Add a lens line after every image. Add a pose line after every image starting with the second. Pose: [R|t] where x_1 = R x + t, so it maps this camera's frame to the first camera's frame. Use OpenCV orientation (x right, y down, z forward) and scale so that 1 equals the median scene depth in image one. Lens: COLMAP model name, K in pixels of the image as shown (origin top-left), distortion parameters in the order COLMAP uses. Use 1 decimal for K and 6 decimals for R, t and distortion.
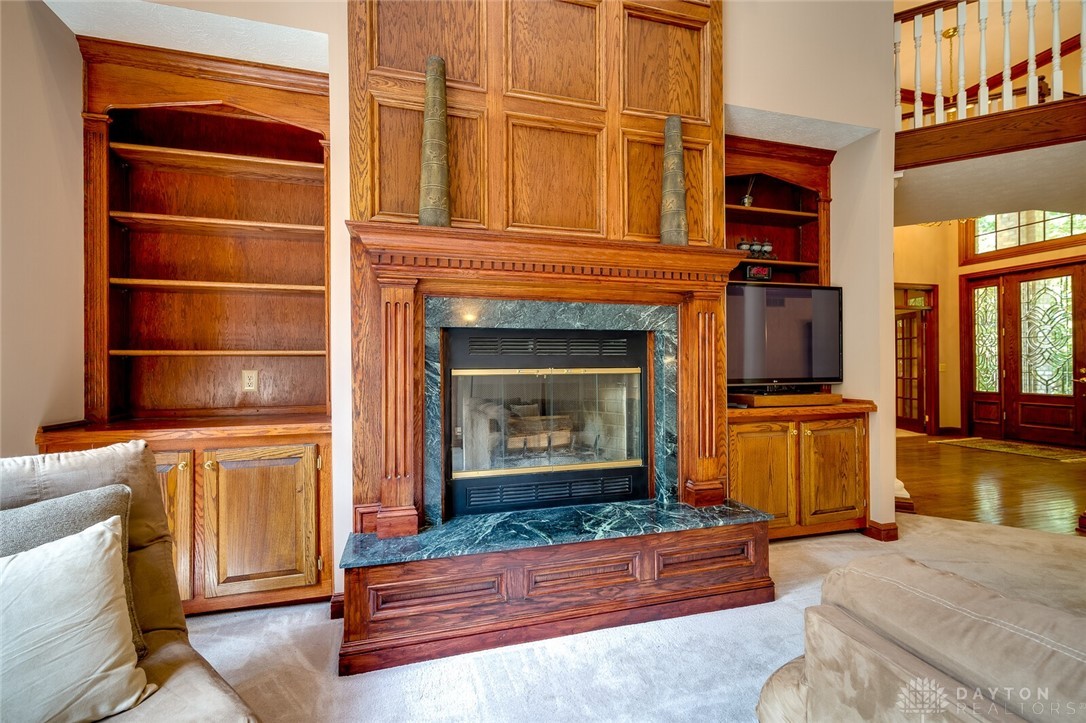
lens RADIAL K [[470.2, 0, 542.1], [0, 470.2, 365.3], [0, 0, 1]] dist [0.000619, 0.000067]
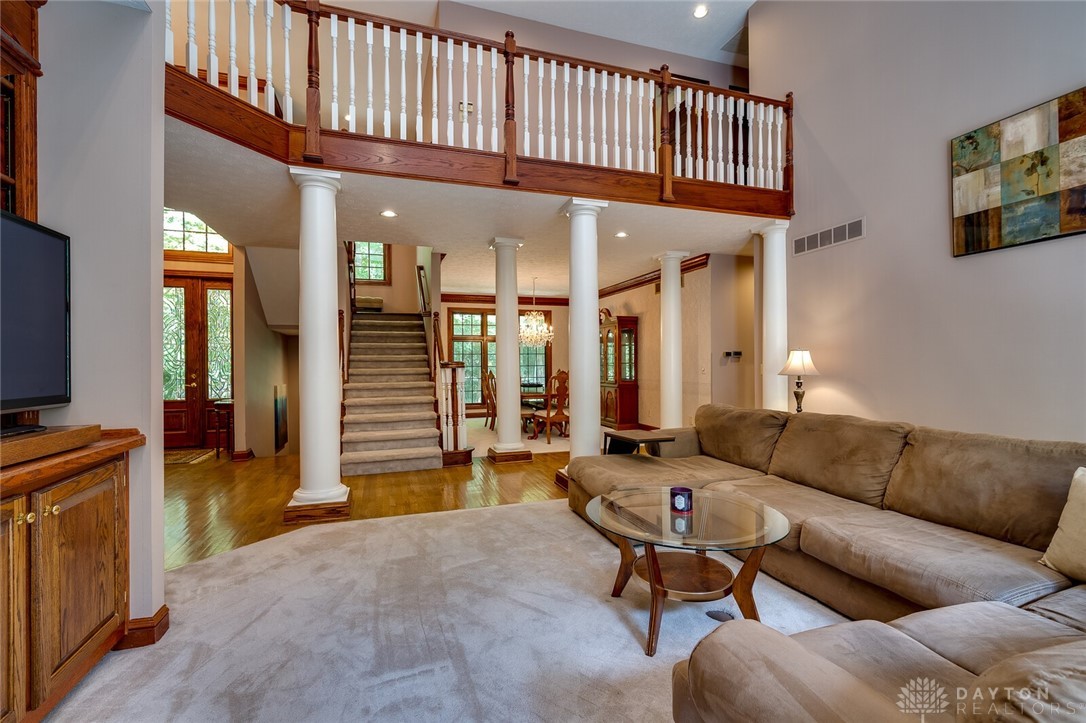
lens RADIAL K [[470.2, 0, 540.3], [0, 470.2, 363.2], [0, 0, 1]] dist [0.000619, 0.000067]
pose [[-0.040424, 0.010264, 0.999130, 0.061119], [0.009445, 0.999906, -0.009890, -0.002231], [-0.999138, 0.009037, -0.040517, 0.622244]]
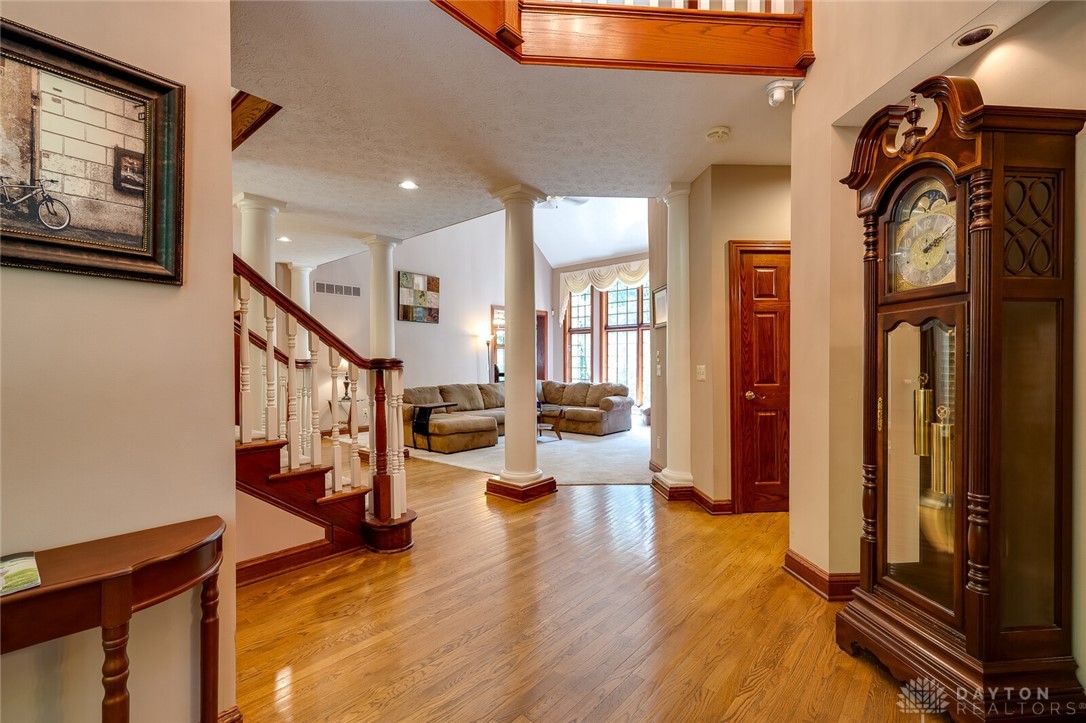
lens RADIAL K [[470.2, 0, 543.6], [0, 470.2, 366.1], [0, 0, 1]] dist [0.000619, 0.000067]
pose [[-0.833498, 0.014833, -0.552324, 2.171437], [0.015687, 0.999872, 0.003179, 0.008147], [0.552300, -0.006014, -0.833624, 2.476305]]
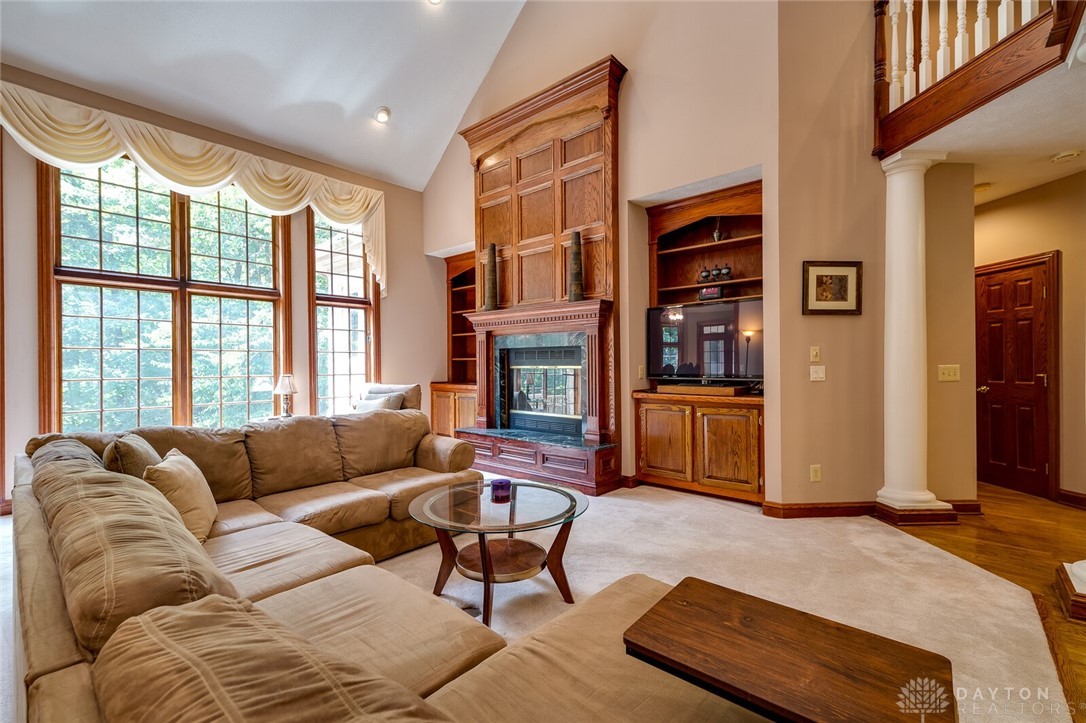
lens RADIAL K [[470.2, 0, 545.9], [0, 470.2, 363.5], [0, 0, 1]] dist [0.000619, 0.000067]
pose [[0.542398, 0.004289, -0.840111, 1.791619], [0.005506, 0.999947, 0.008659, -0.021995], [0.840104, -0.009322, 0.542345, -0.116345]]
